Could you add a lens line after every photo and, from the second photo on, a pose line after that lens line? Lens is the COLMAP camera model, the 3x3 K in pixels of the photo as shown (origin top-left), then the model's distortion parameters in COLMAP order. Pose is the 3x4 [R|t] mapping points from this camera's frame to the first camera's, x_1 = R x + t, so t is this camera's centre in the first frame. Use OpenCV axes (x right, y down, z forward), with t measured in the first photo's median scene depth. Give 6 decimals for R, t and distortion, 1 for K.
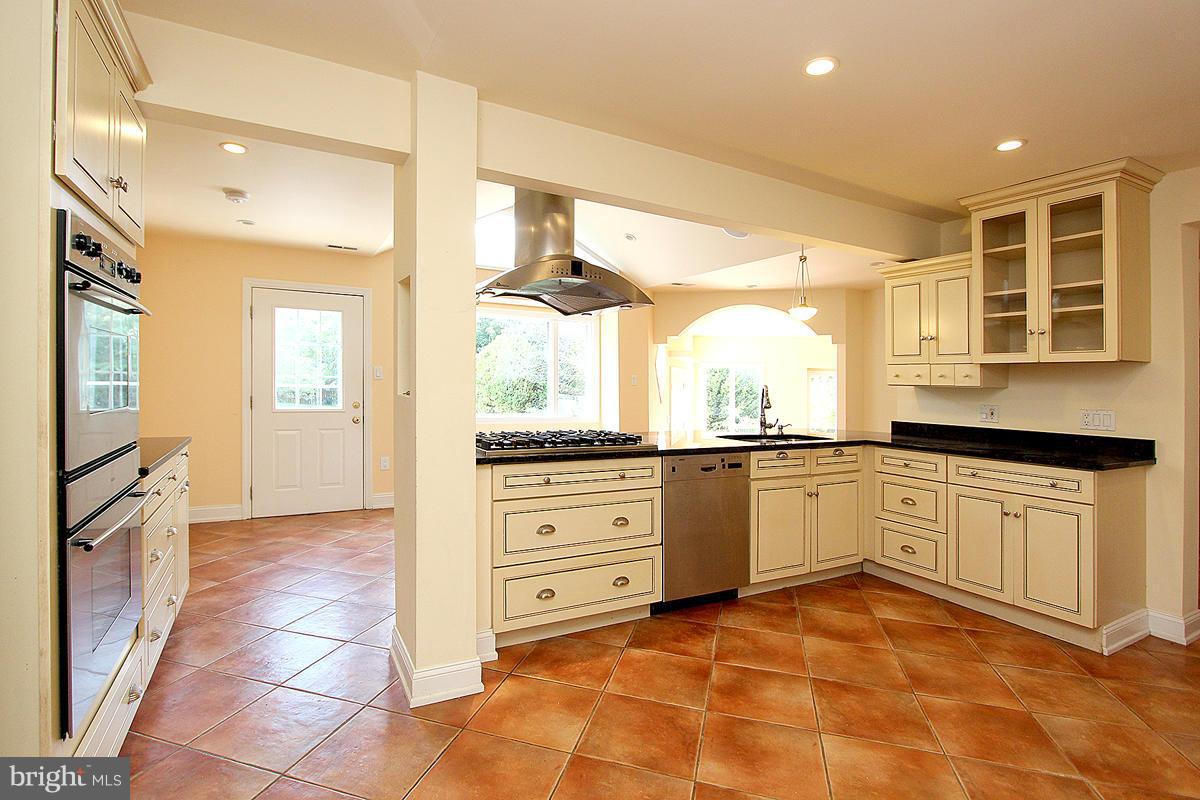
lens RADIAL K [[572.6, 0, 574.2], [0, 572.6, 381.0], [0, 0, 1]] dist [-0.020618, 0.000671]
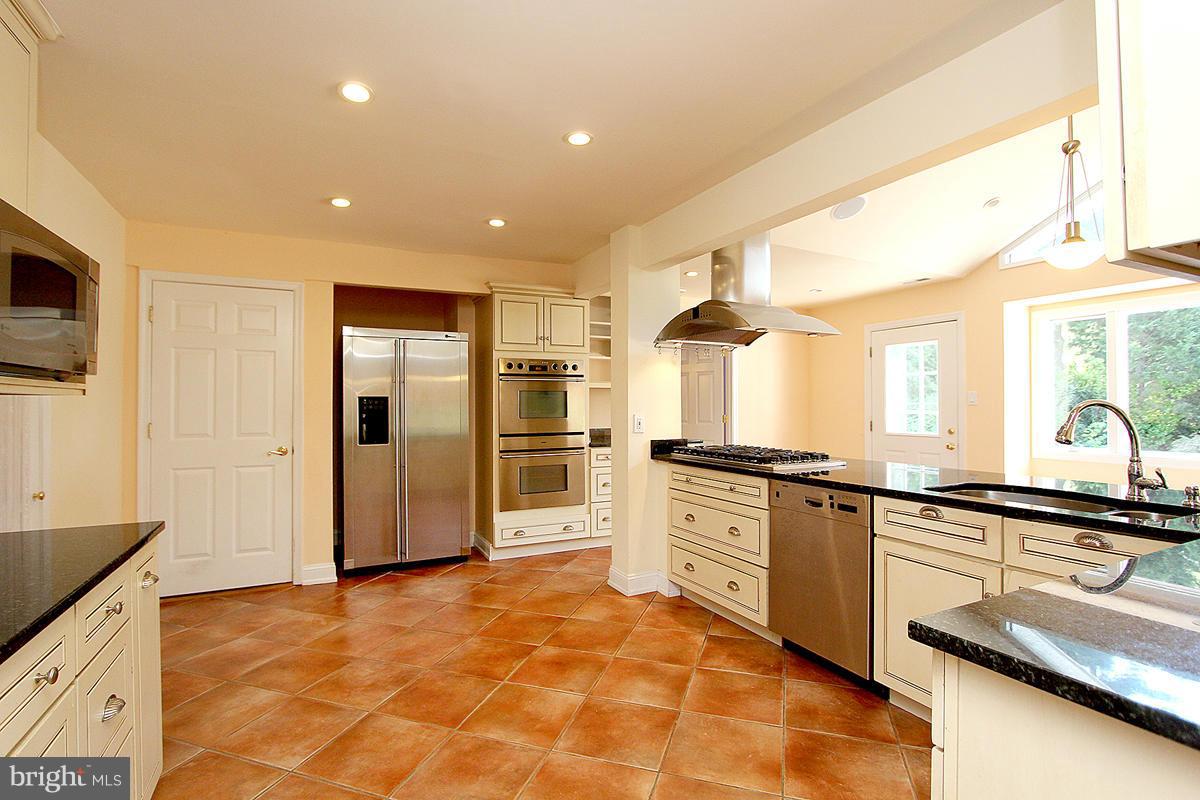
lens RADIAL K [[560.2, 0, 579.2], [0, 560.2, 414.7], [0, 0, 1]] dist [-0.001831, -0.000105]
pose [[-0.038428, -0.003589, -0.999255, 1.106646], [0.004200, 0.999984, -0.003753, 0.025377], [0.999253, -0.004341, -0.038412, 0.709944]]
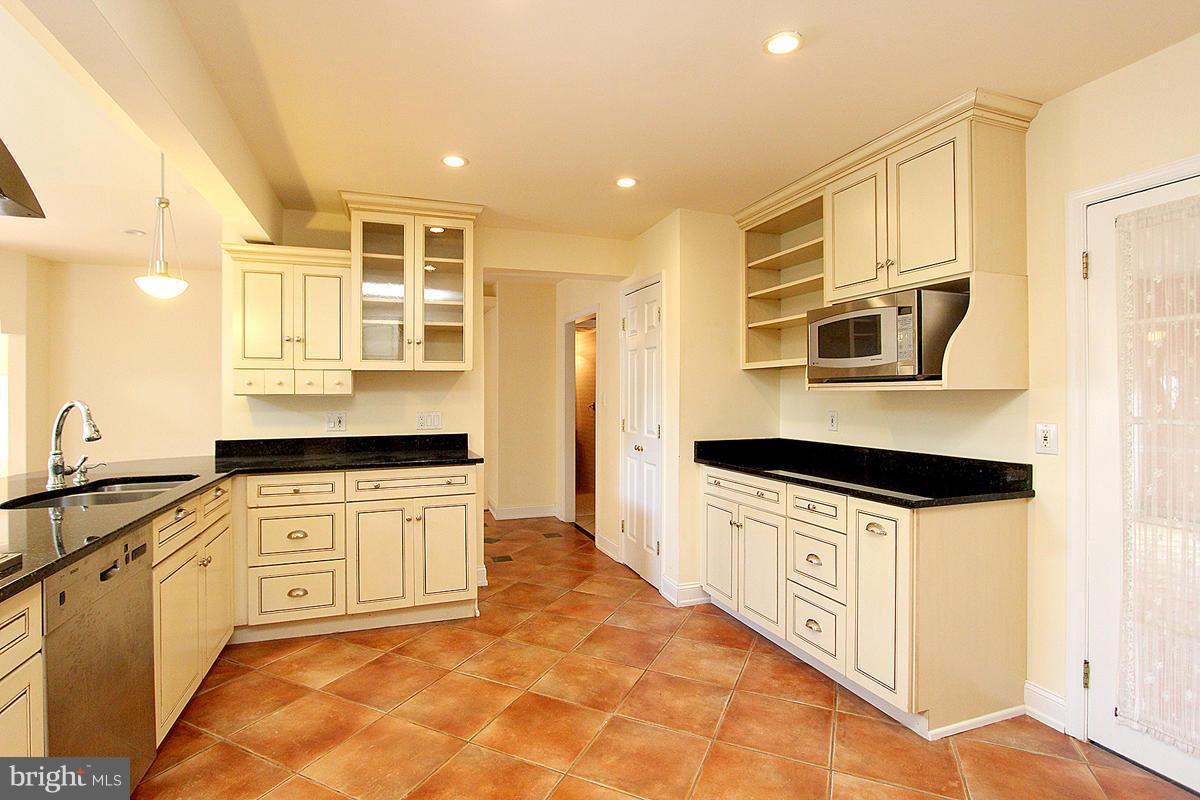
lens RADIAL K [[572.6, 0, 574.2], [0, 572.6, 381.0], [0, 0, 1]] dist [-0.020618, 0.000671]
pose [[0.145250, -0.001780, 0.989393, -0.199484], [0.009574, 0.999954, 0.000394, -0.010618], [-0.989349, 0.009415, 0.145260, 0.541768]]
